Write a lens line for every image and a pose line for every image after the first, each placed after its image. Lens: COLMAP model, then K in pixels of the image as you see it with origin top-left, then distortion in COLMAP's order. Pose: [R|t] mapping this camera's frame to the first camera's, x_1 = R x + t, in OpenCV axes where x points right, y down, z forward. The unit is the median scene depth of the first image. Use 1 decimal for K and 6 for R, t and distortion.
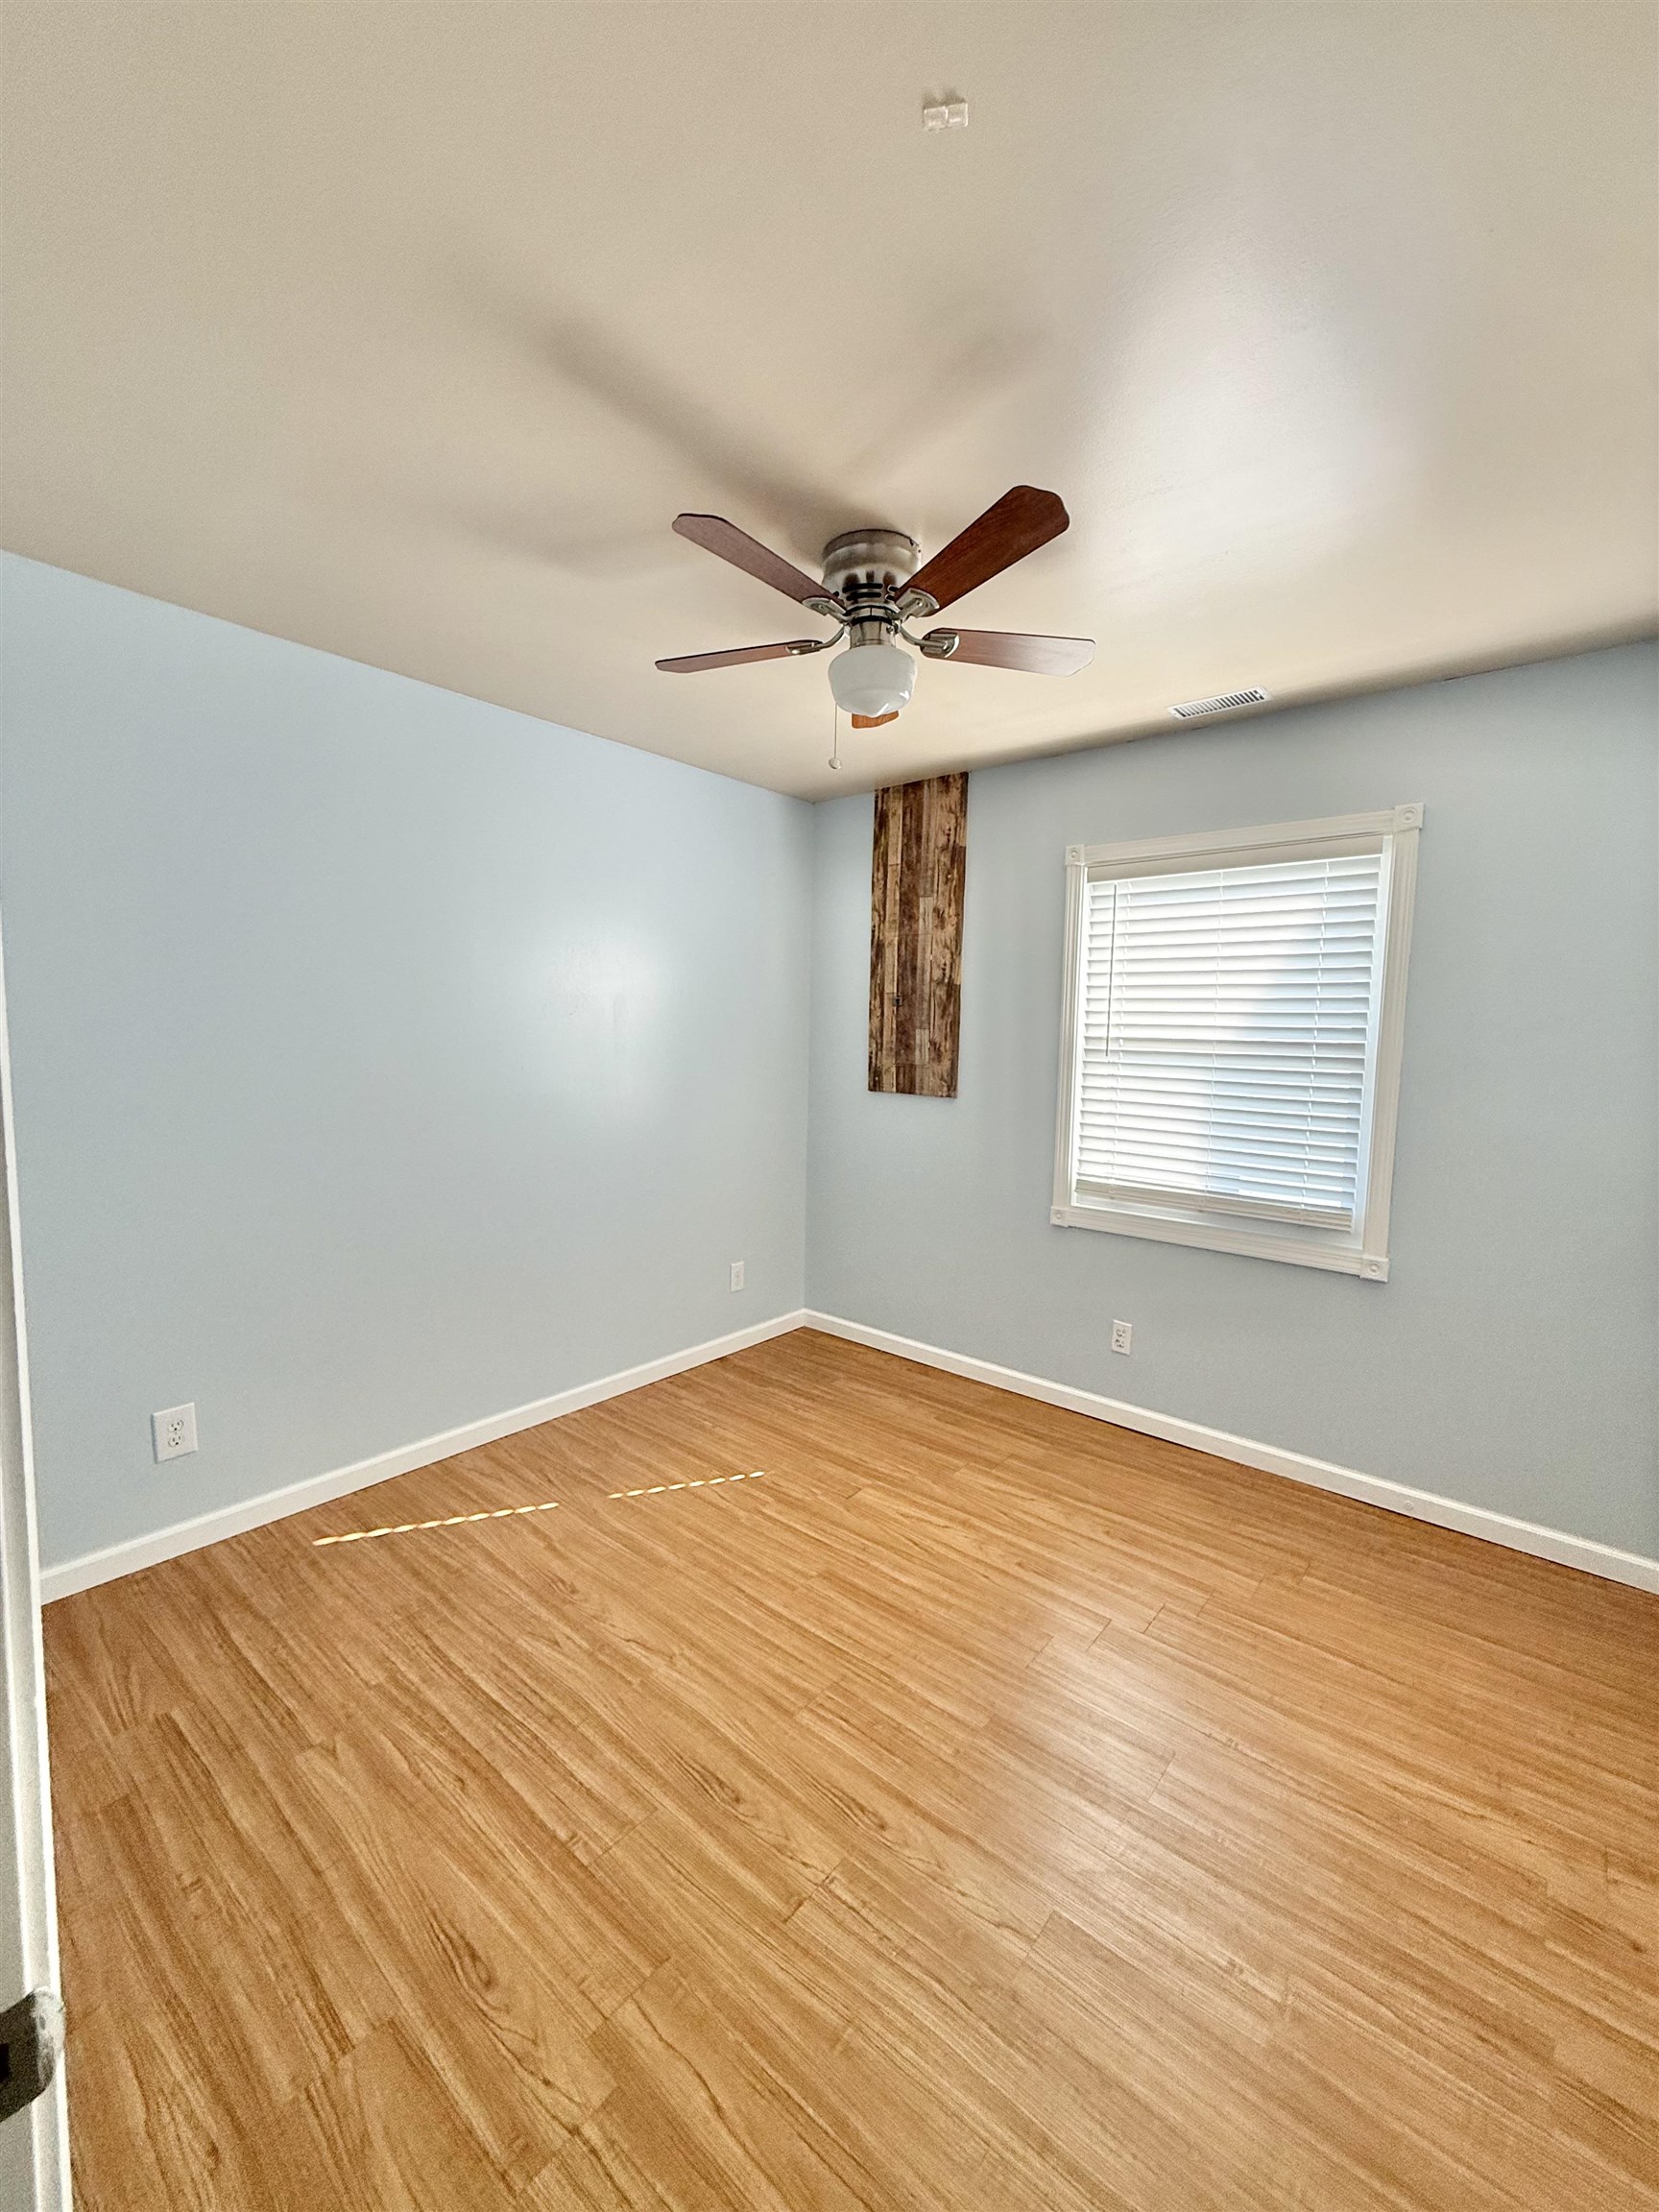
lens RADIAL K [[882.5, 0, 832.0], [0, 882.5, 1103.8], [0, 0, 1]] dist [-0.000873, 0.001450]
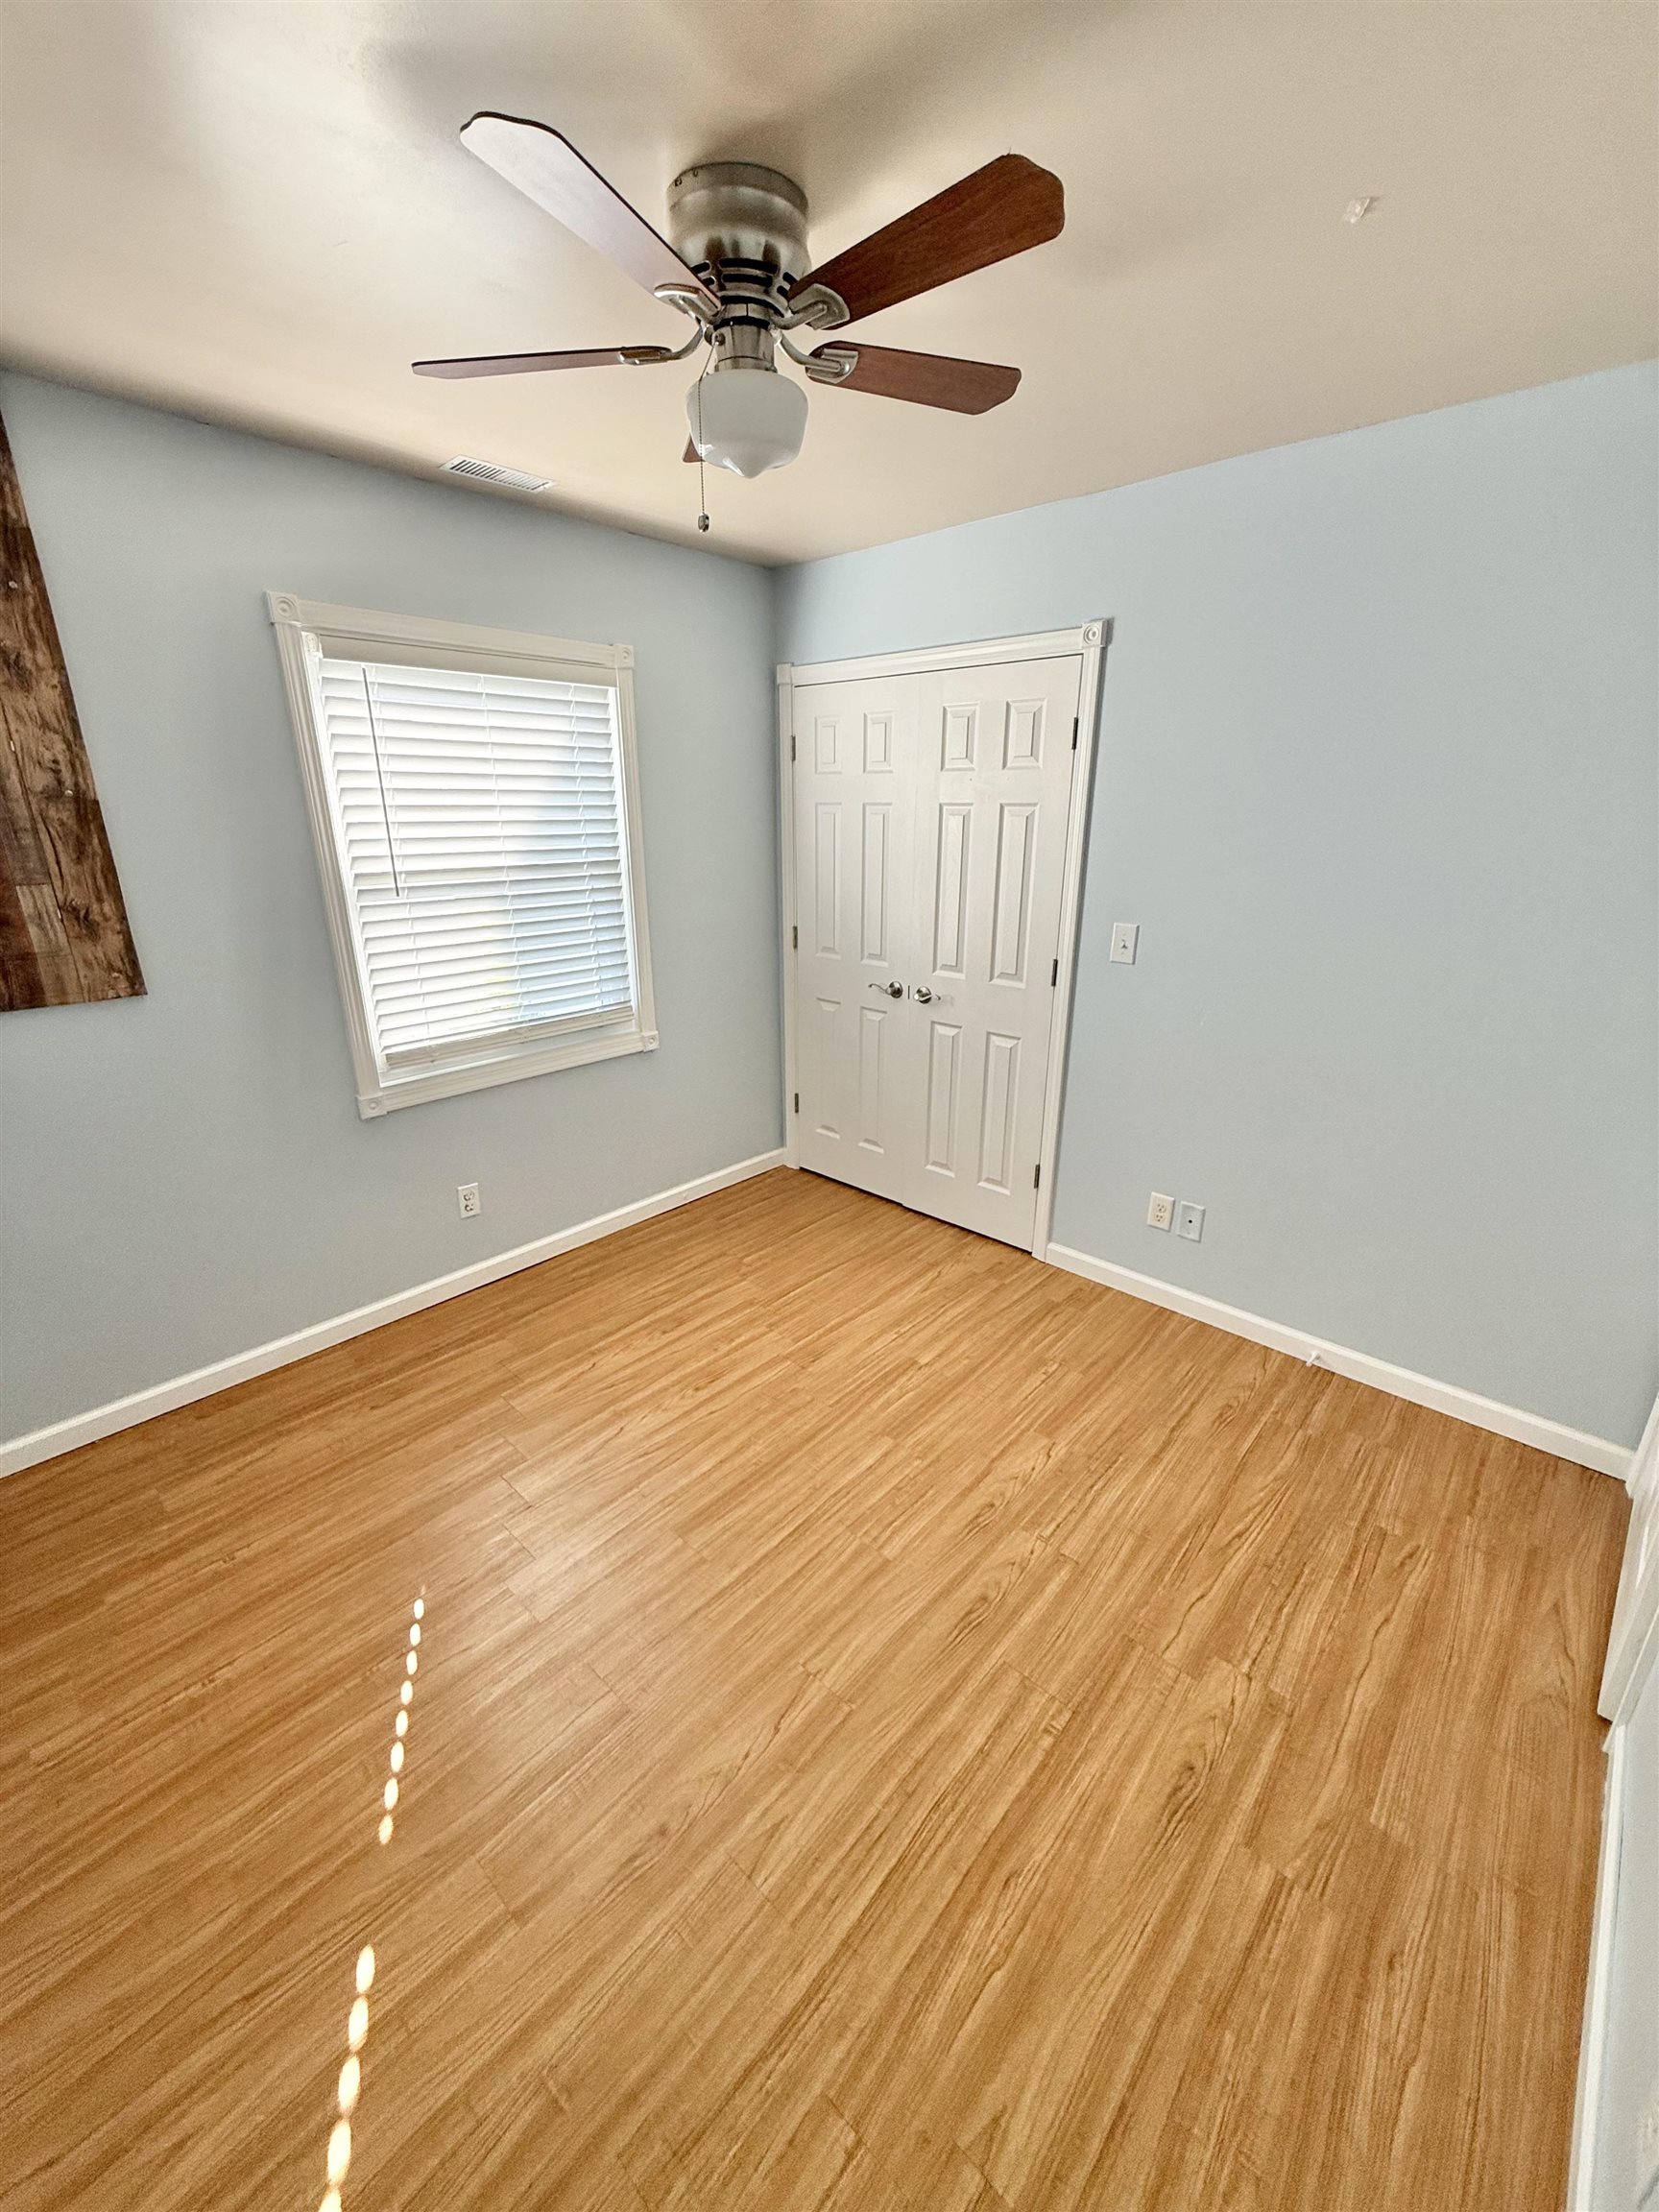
lens RADIAL K [[882.5, 0, 835.4], [0, 882.5, 1102.3], [0, 0, 1]] dist [-0.000873, 0.001450]
pose [[0.038142, -0.343449, 0.938397, -0.820725], [0.085787, 0.936738, 0.339355, -0.191411], [-0.995583, 0.067559, 0.065193, 0.906113]]
